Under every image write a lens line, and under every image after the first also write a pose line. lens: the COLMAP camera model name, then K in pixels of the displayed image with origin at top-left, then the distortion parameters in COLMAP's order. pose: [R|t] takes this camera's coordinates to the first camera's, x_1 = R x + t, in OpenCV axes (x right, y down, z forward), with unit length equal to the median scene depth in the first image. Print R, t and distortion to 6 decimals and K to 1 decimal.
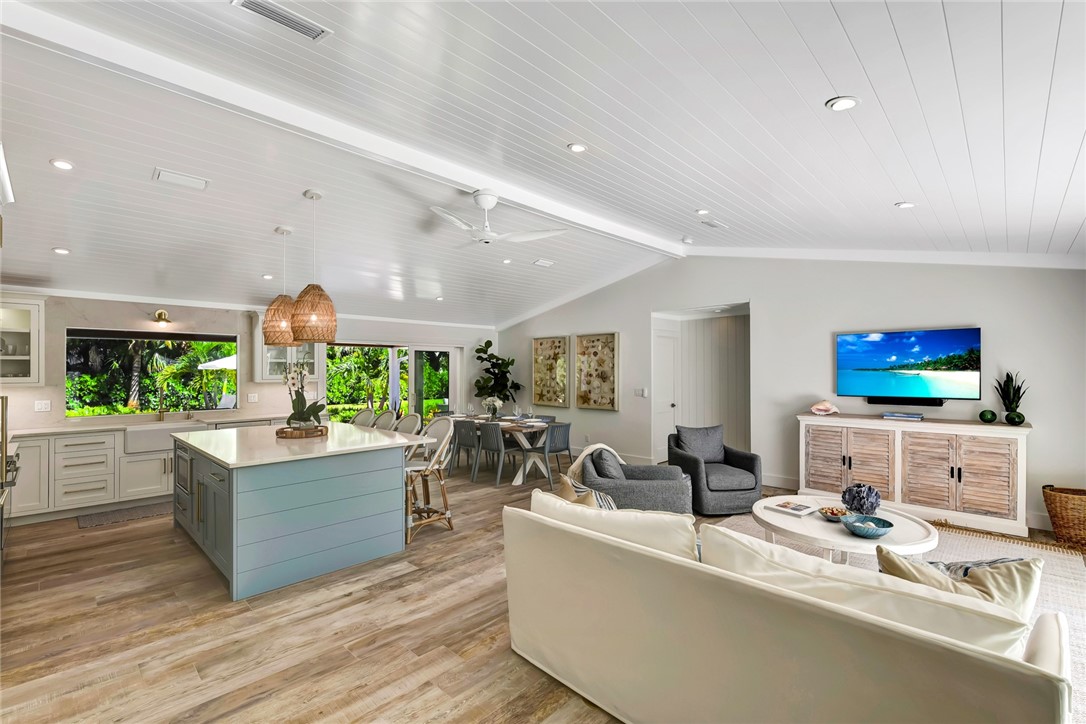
lens RADIAL K [[473.1, 0, 543.0], [0, 473.1, 362.0], [0, 0, 1]] dist [0.000916, -0.000106]
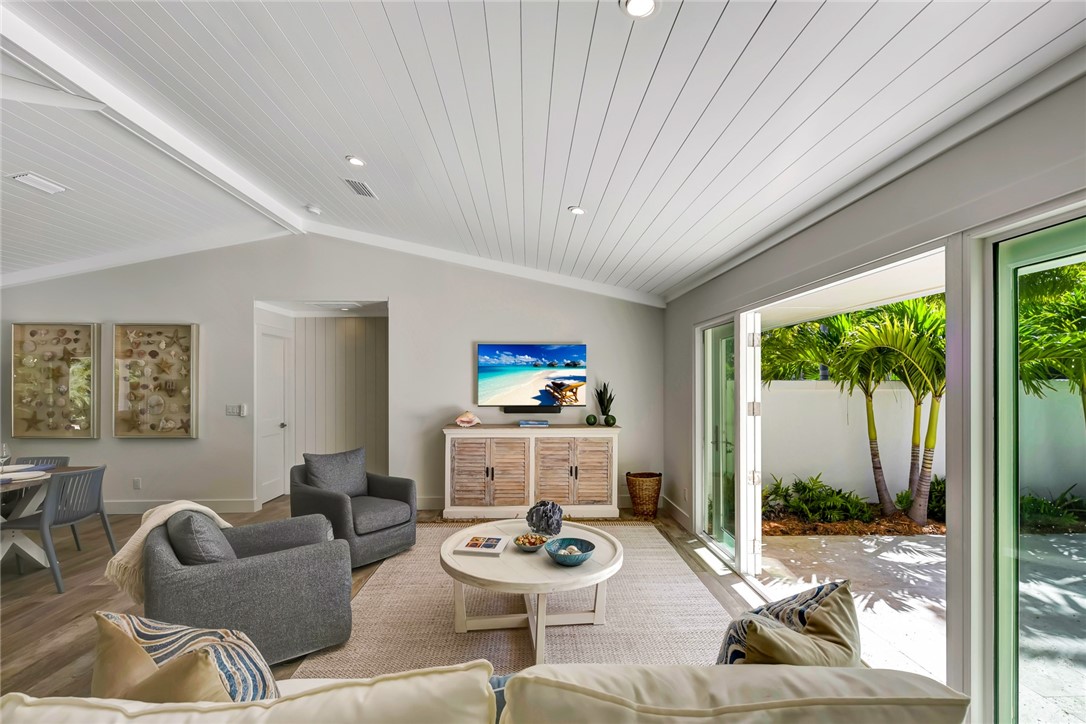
lens RADIAL K [[472.4, 0, 546.2], [0, 472.4, 384.9], [0, 0, 1]] dist [0.000196, -0.000926]
pose [[0.680057, 0.002703, 0.733154, 0.000476], [-0.017135, 0.999779, 0.012207, 0.012746], [-0.732959, -0.020864, 0.679953, 0.236177]]
